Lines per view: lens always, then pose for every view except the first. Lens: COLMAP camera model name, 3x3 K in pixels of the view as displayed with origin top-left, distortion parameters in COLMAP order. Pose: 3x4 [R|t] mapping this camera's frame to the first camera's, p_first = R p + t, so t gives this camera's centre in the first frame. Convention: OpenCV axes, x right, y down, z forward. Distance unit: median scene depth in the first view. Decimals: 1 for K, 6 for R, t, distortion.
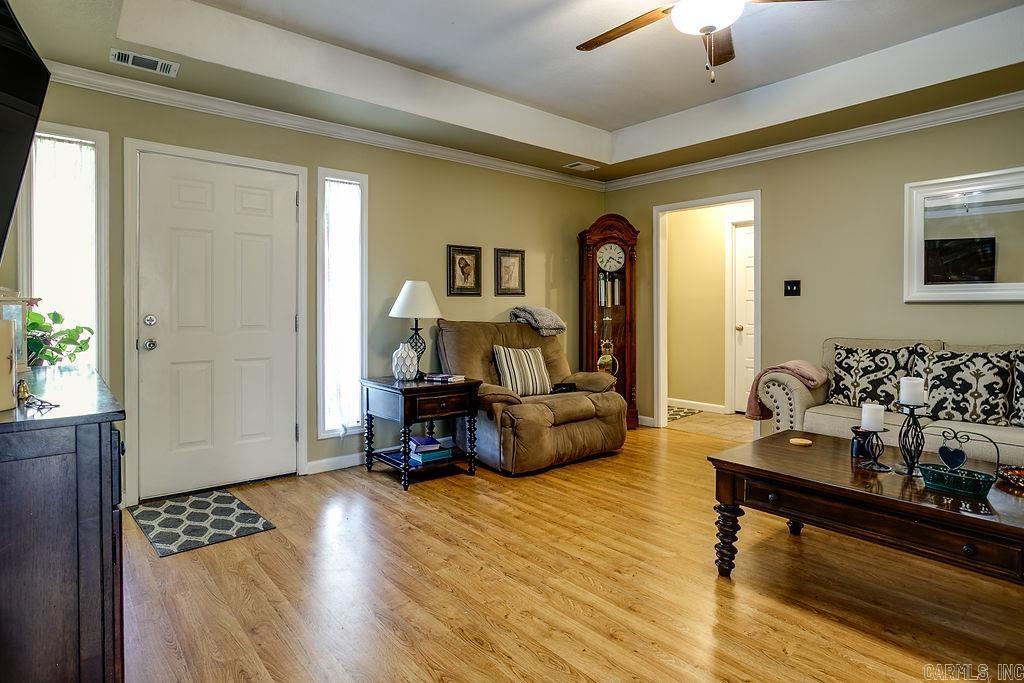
lens RADIAL K [[557.1, 0, 516.4], [0, 557.1, 313.5], [0, 0, 1]] dist [-0.048965, 0.033638]
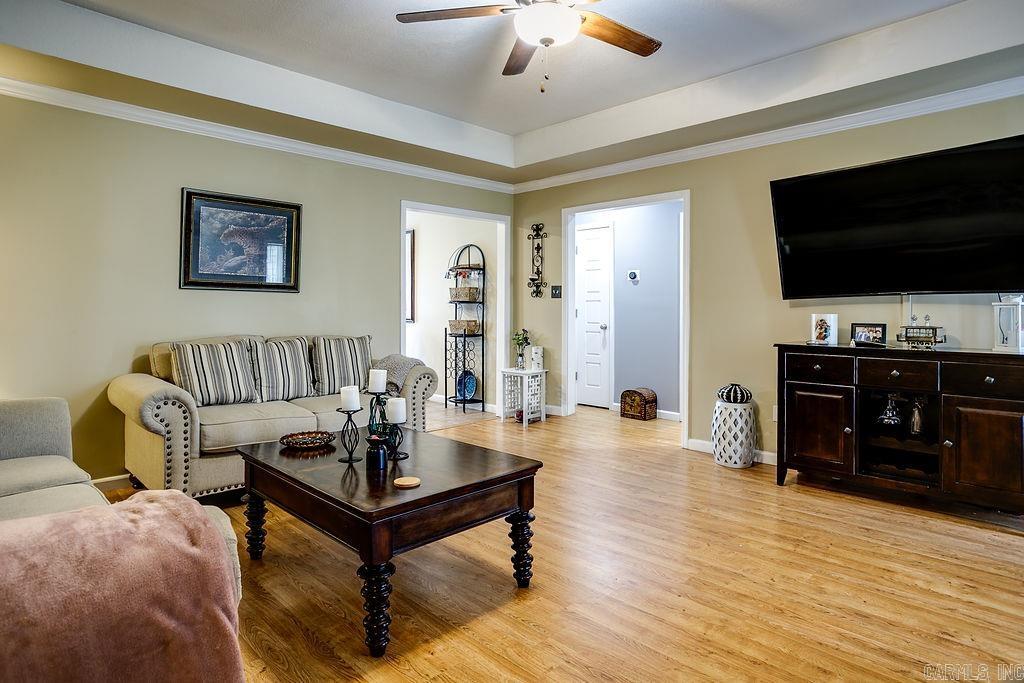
lens RADIAL K [[580.1, 0, 508.4], [0, 580.1, 308.1], [0, 0, 1]] dist [-0.003336, -0.000084]
pose [[-0.997695, -0.003119, -0.067784, 0.326667], [-0.003293, 0.999992, 0.002457, -0.009386], [0.067776, 0.002675, -0.997697, 1.383058]]
